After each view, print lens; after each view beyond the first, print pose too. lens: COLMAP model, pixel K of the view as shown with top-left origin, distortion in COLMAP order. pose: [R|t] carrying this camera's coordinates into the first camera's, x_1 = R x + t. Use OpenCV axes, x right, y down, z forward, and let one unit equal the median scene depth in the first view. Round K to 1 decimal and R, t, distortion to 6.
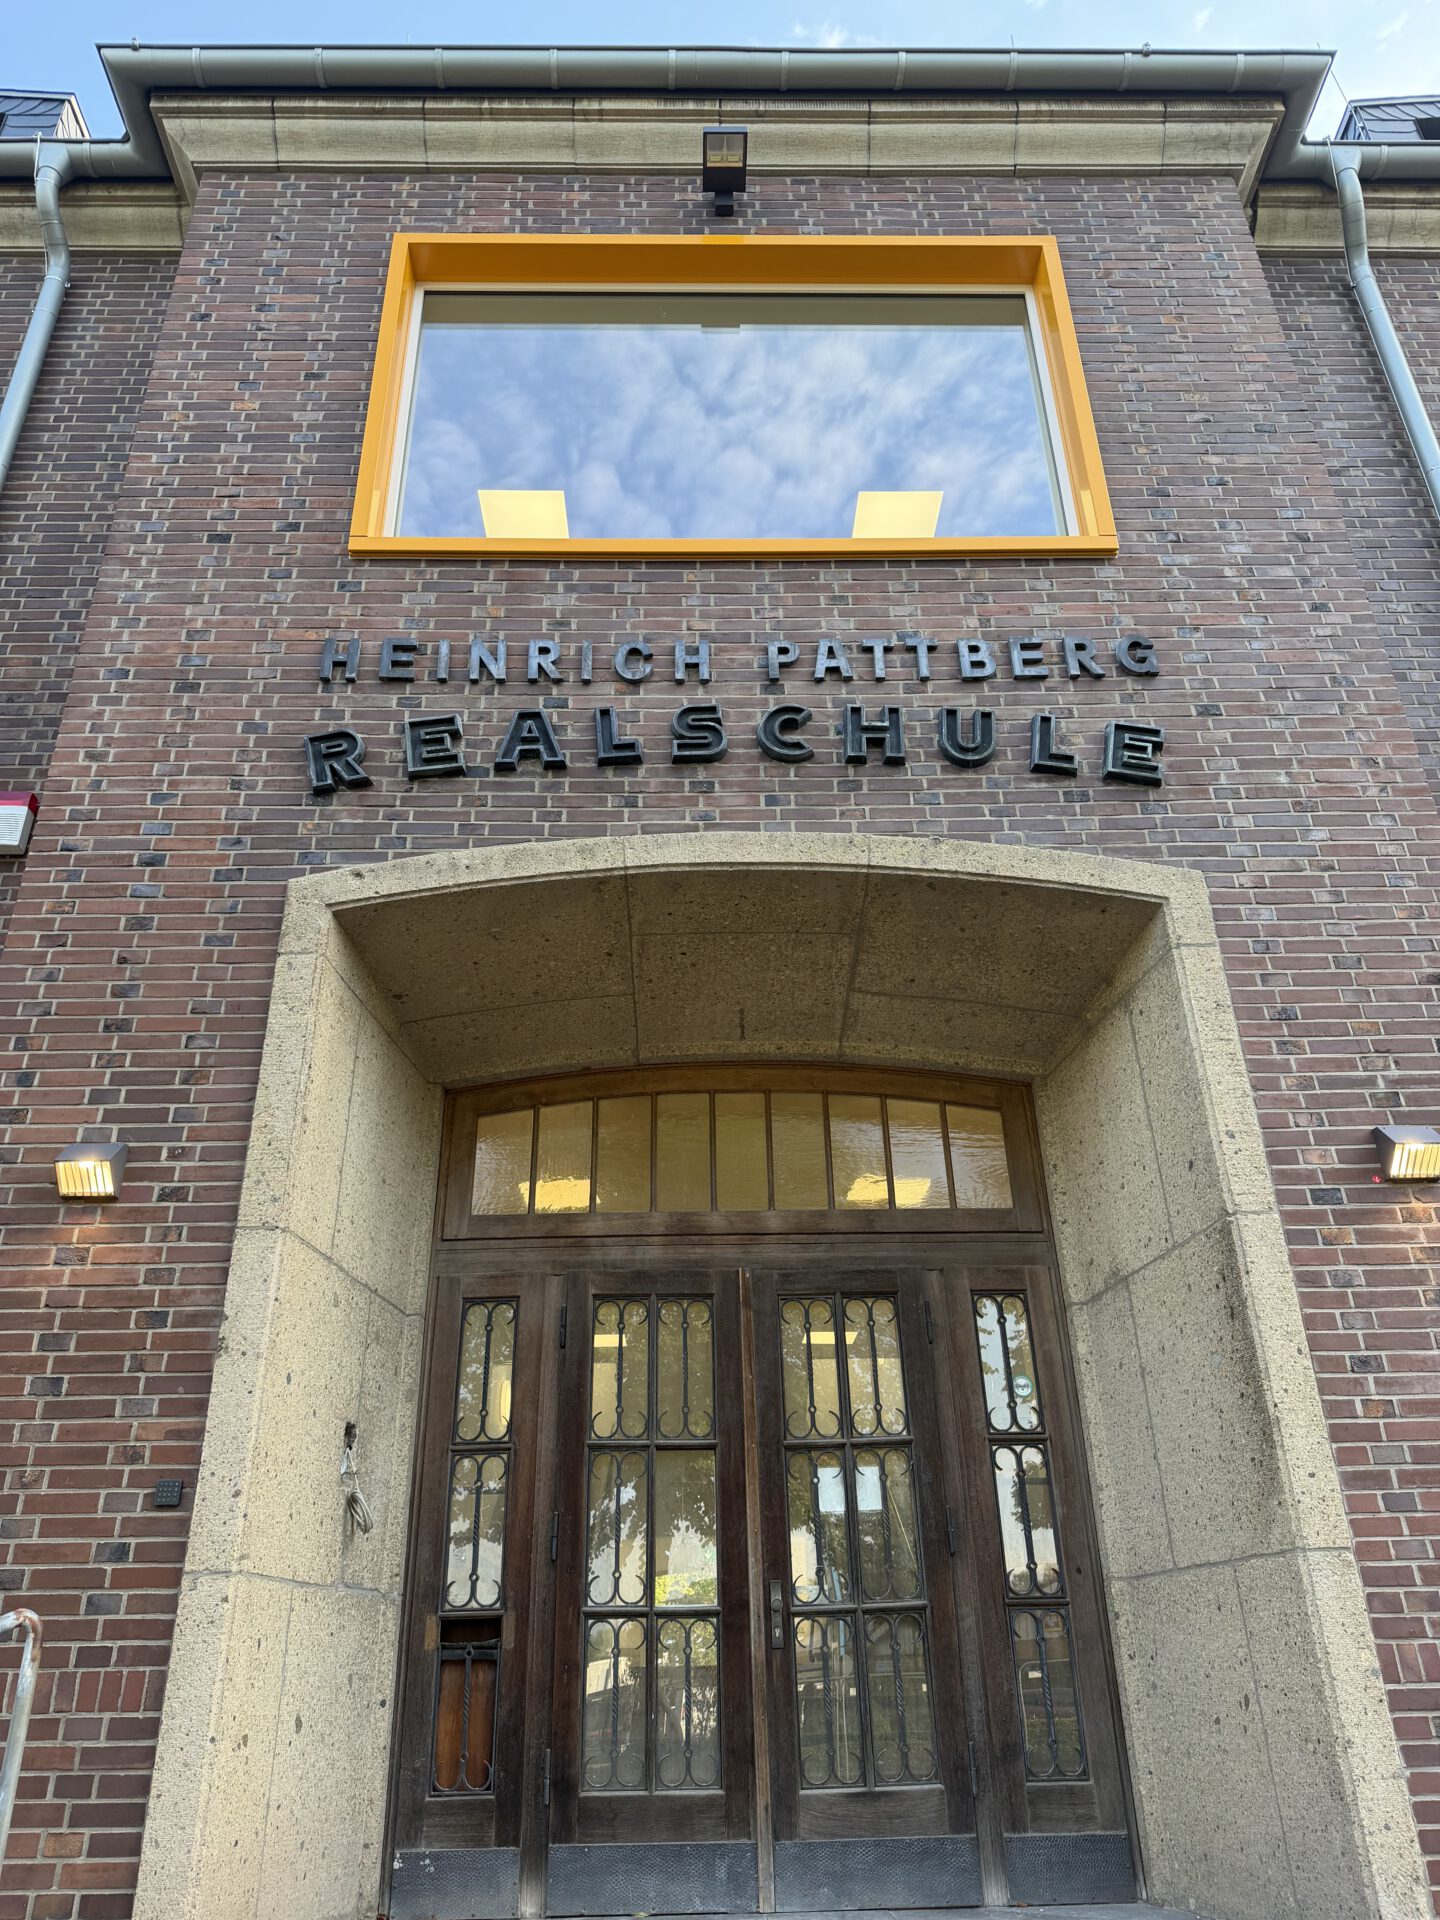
lens RADIAL K [[1355.8, 0, 720.0], [0, 1355.8, 940.4], [0, 0, 1]] dist [0.006485, -0.008394]
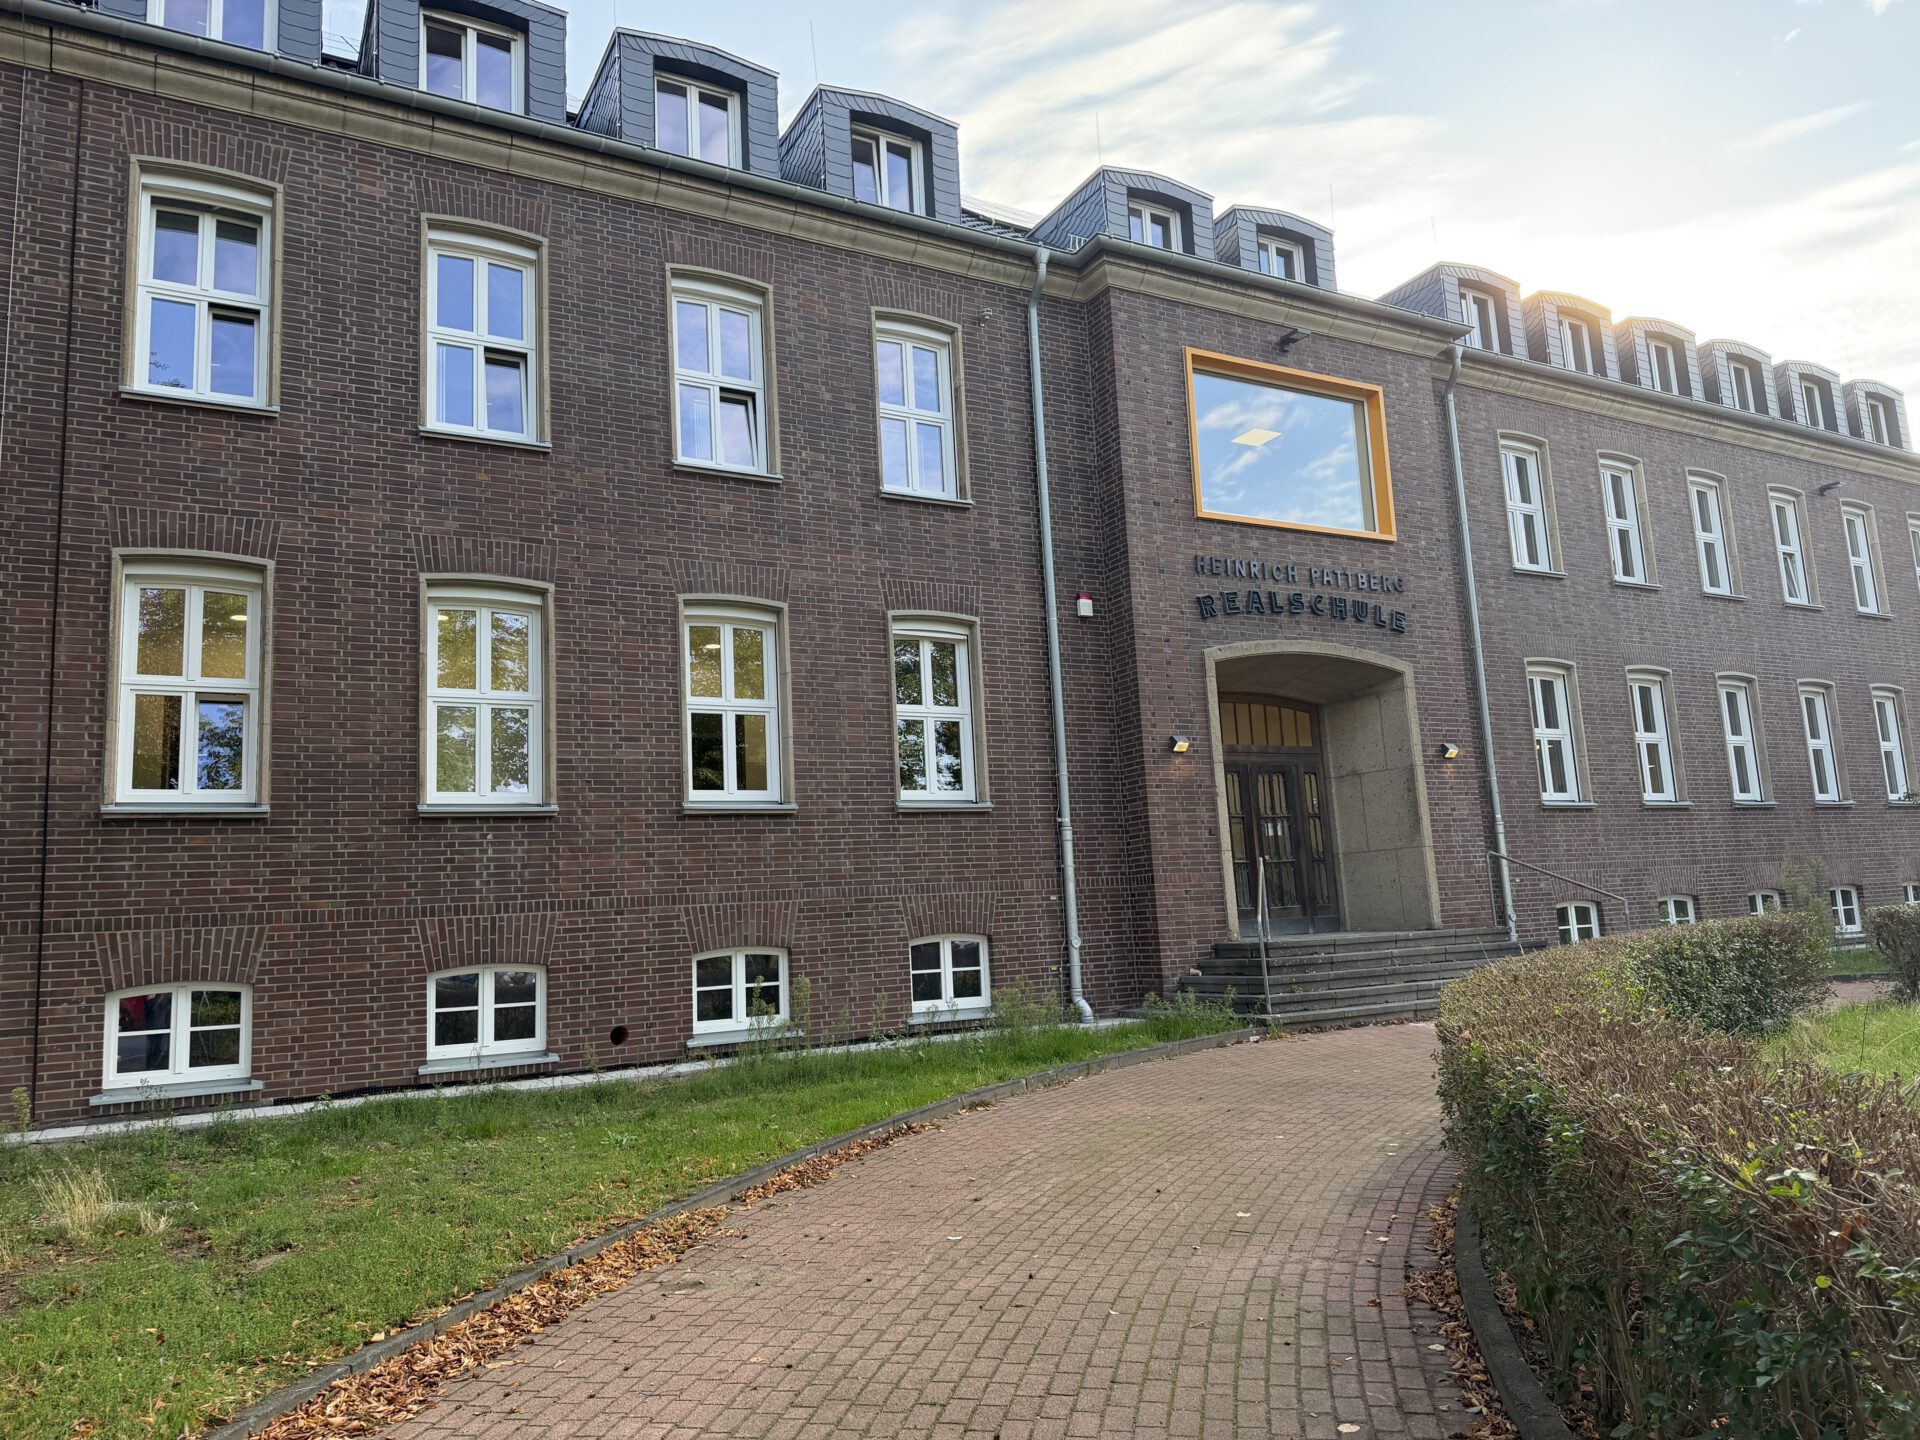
lens RADIAL K [[1355.8, 0, 953.8], [0, 1355.8, 725.5], [0, 0, 1]] dist [0.006485, -0.008394]
pose [[0.877429, 0.038195, 0.478183, -2.159585], [-0.192356, 0.941189, 0.277780, -0.597102], [-0.439451, -0.335714, 0.833174, -1.313495]]
